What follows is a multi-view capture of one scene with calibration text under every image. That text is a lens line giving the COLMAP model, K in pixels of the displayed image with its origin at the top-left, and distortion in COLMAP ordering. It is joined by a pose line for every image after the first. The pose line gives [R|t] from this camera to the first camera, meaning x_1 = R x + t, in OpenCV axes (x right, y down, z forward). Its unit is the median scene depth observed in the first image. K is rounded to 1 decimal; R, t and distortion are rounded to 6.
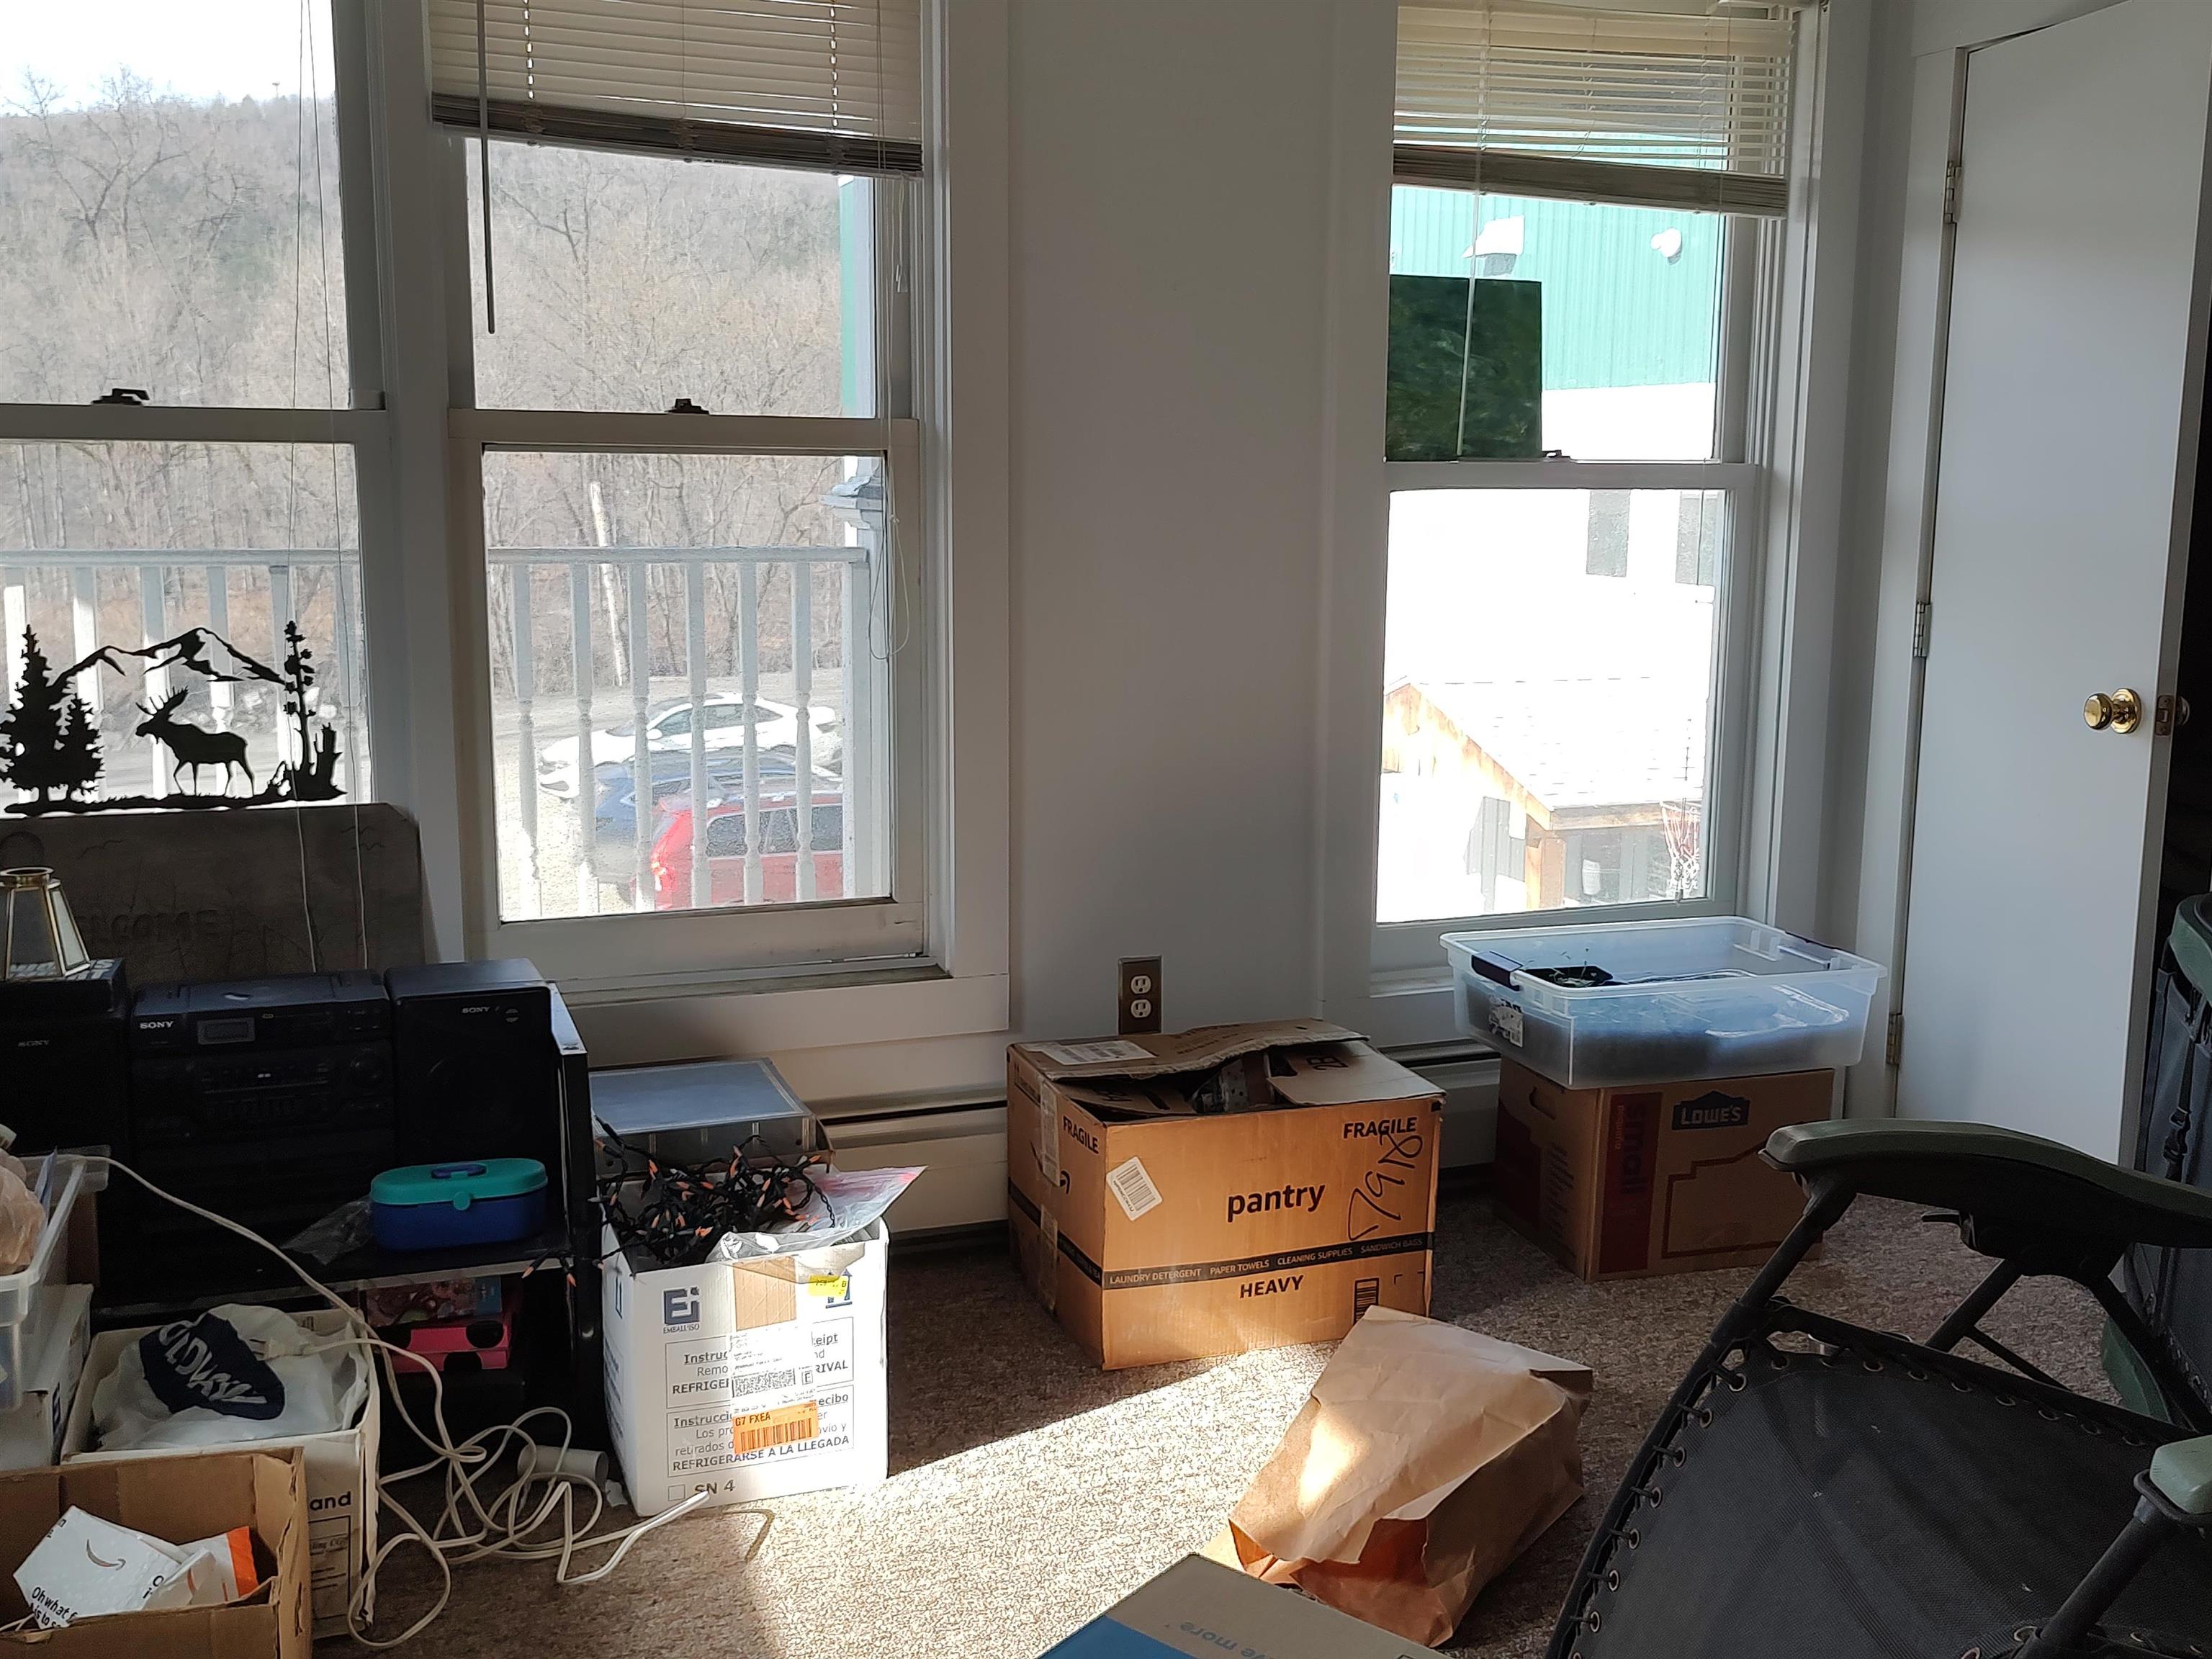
lens RADIAL K [[2095.3, 0, 1101.7], [0, 2095.3, 839.1], [0, 0, 1]] dist [0.014819, 0.000000]
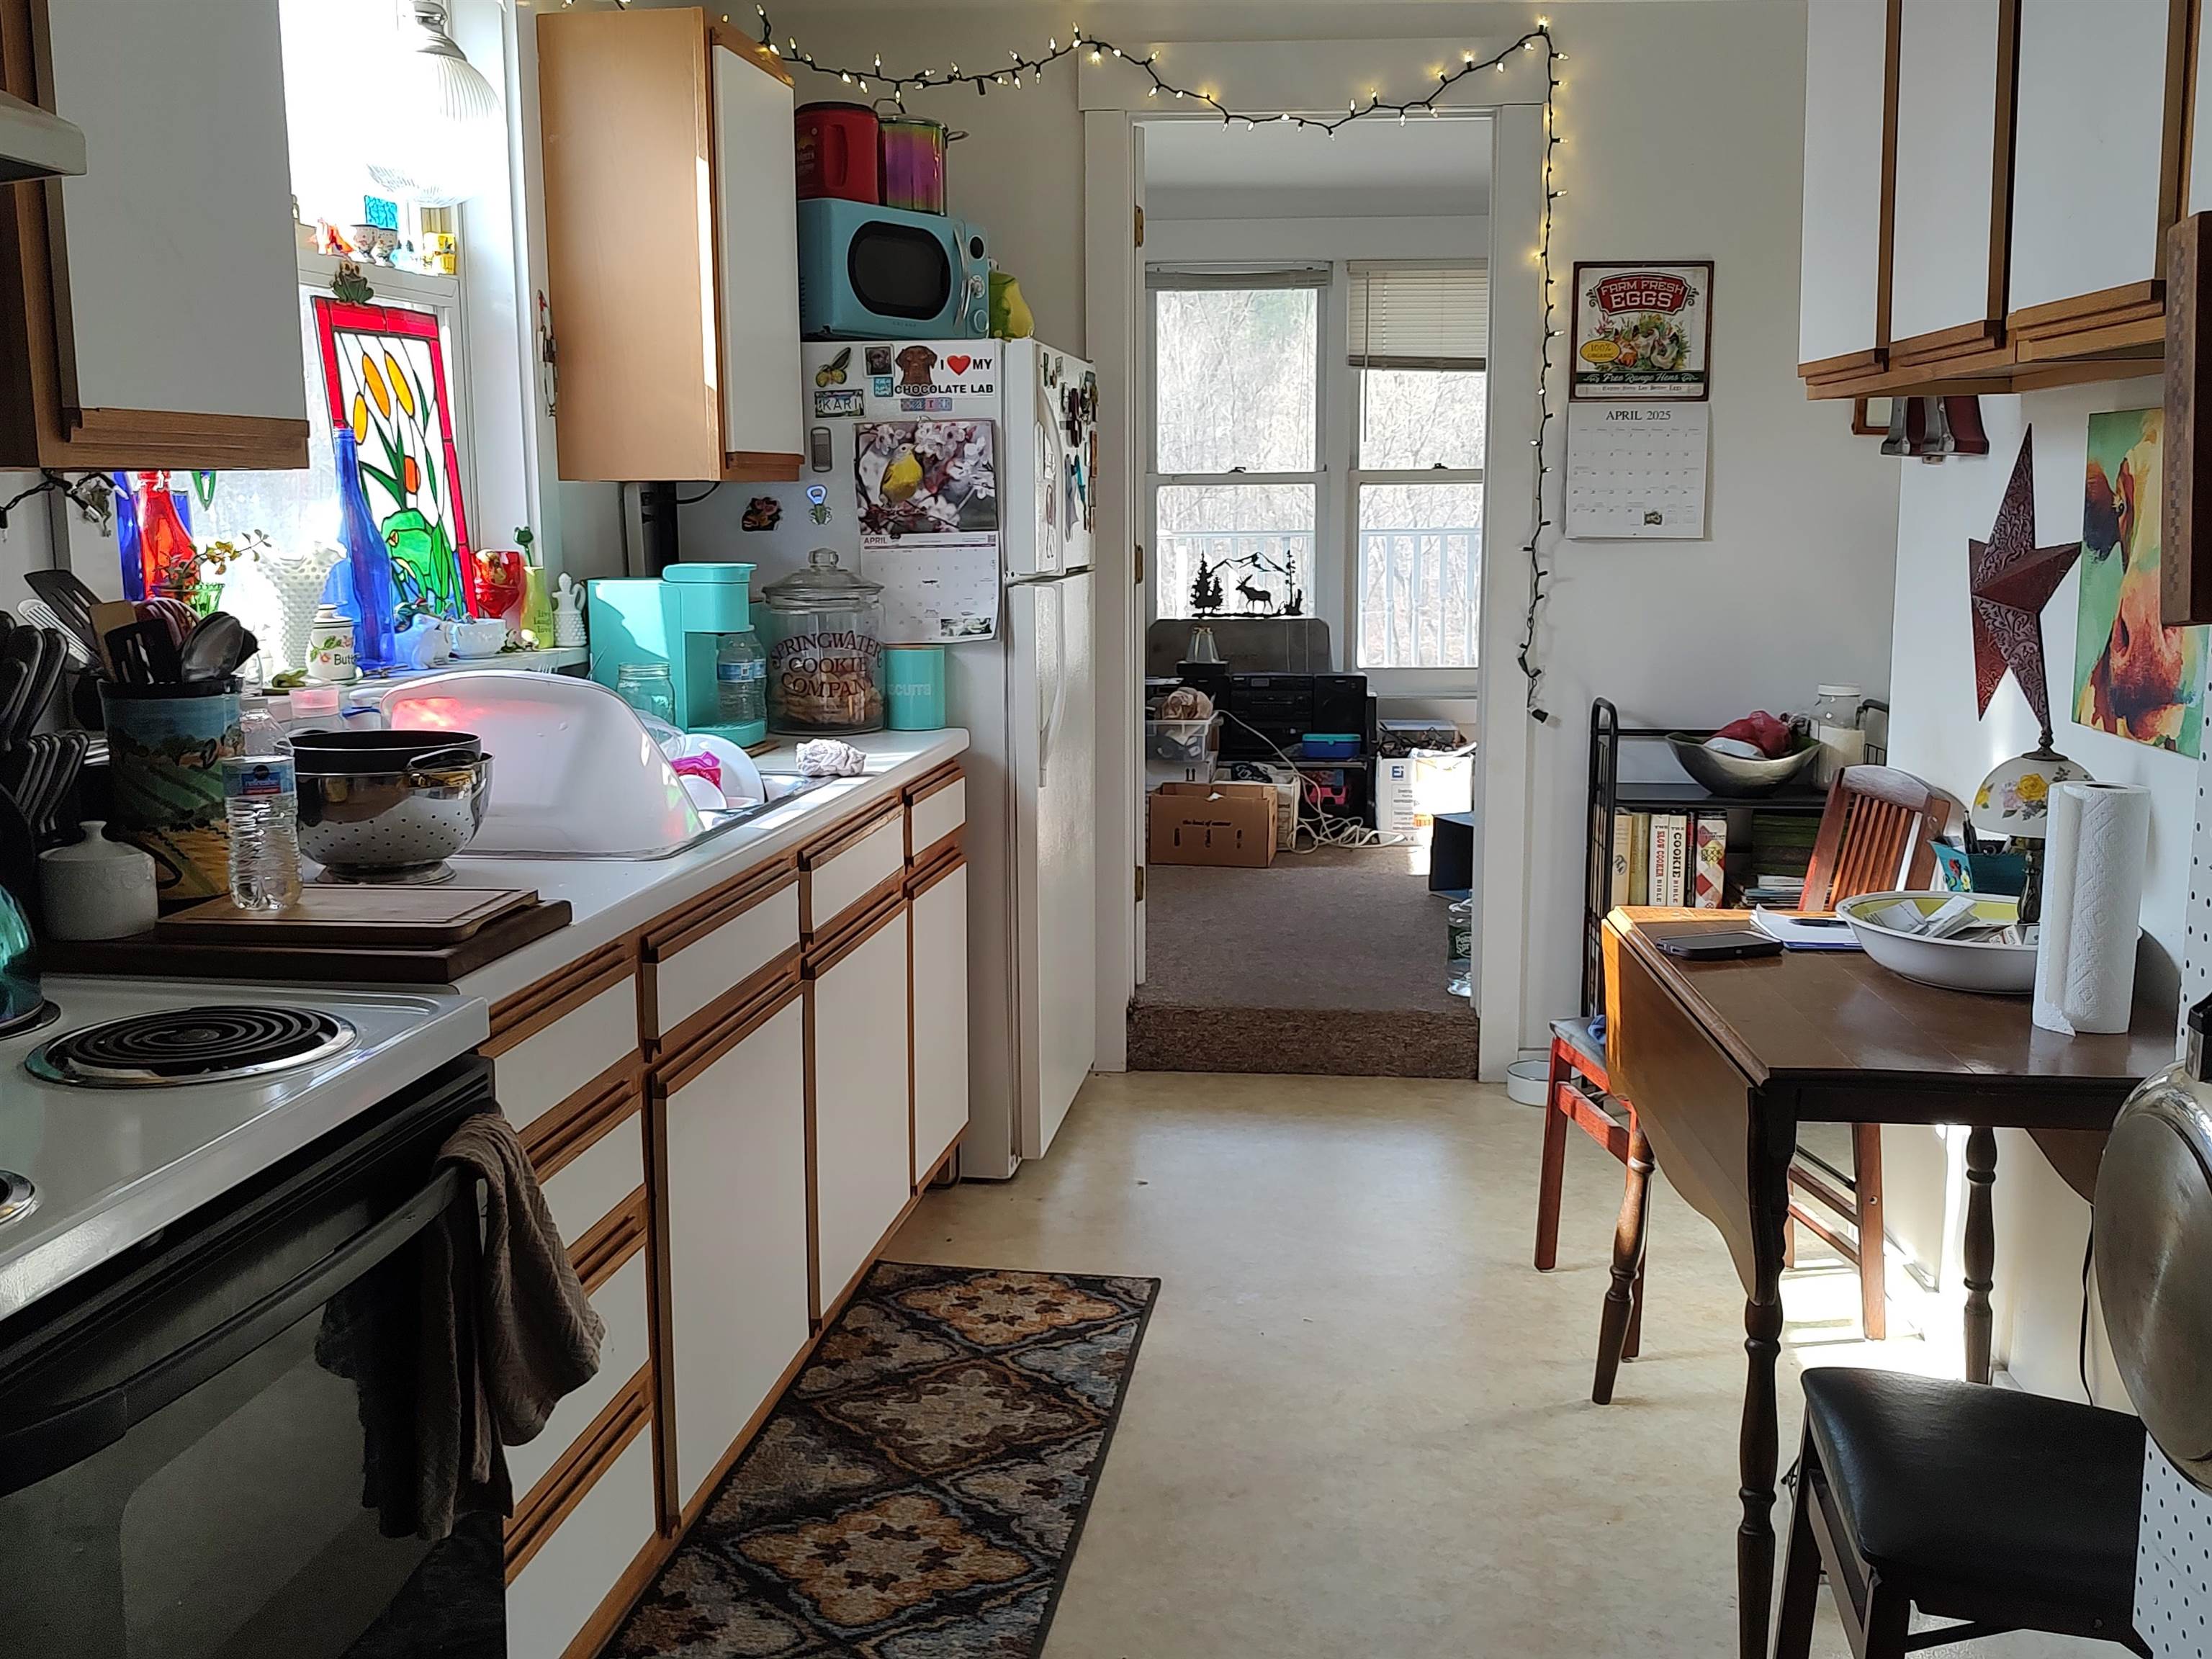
lens RADIAL K [[2173.2, 0, 1100.7], [0, 2173.2, 828.7], [0, 0, 1]] dist [0.014883, 0.000000]
pose [[0.897691, 0.048628, -0.437935, 0.655323], [-0.058034, 0.998282, -0.008112, 0.298566], [0.436788, 0.032697, 0.898970, -1.649456]]
